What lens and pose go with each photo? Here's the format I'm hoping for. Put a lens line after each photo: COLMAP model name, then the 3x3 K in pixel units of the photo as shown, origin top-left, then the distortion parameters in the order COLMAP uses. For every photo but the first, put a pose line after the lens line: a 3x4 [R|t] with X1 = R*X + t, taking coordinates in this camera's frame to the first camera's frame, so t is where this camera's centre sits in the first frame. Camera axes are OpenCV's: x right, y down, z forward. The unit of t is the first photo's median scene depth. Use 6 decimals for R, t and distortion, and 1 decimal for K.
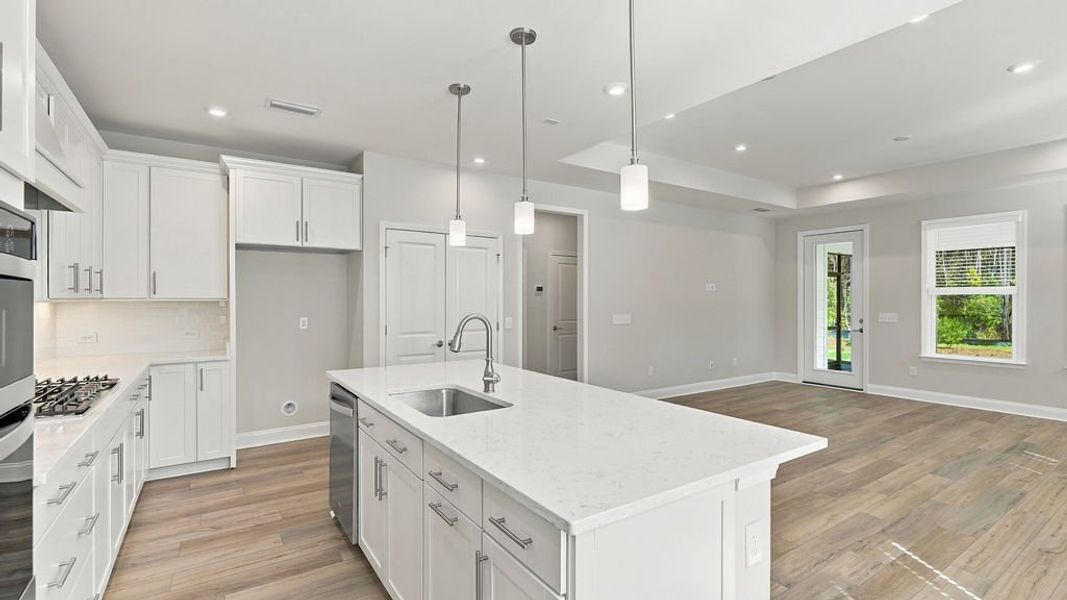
lens RADIAL K [[485.3, 0, 538.3], [0, 485.3, 298.5], [0, 0, 1]] dist [0.004639, -0.000181]
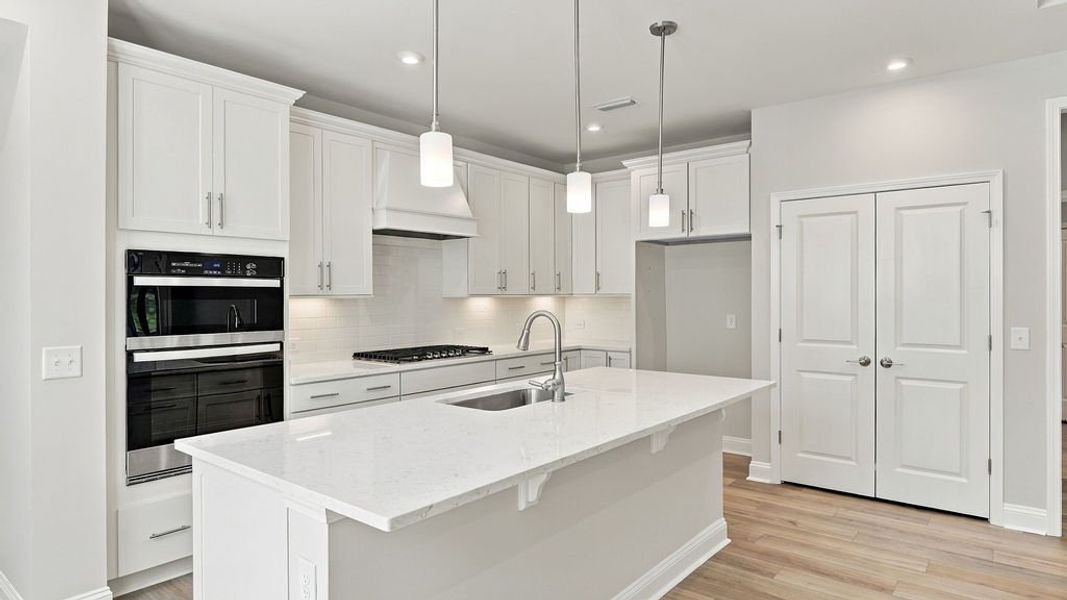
lens RADIAL K [[628.4, 0, 531.7], [0, 628.4, 293.4], [0, 0, 1]] dist [0.016055, -0.011468]
pose [[0.265629, -0.003196, -0.964070, 0.555093], [0.004088, 0.999989, -0.002188, 0.001060], [0.964067, -0.003360, 0.265639, 0.376485]]
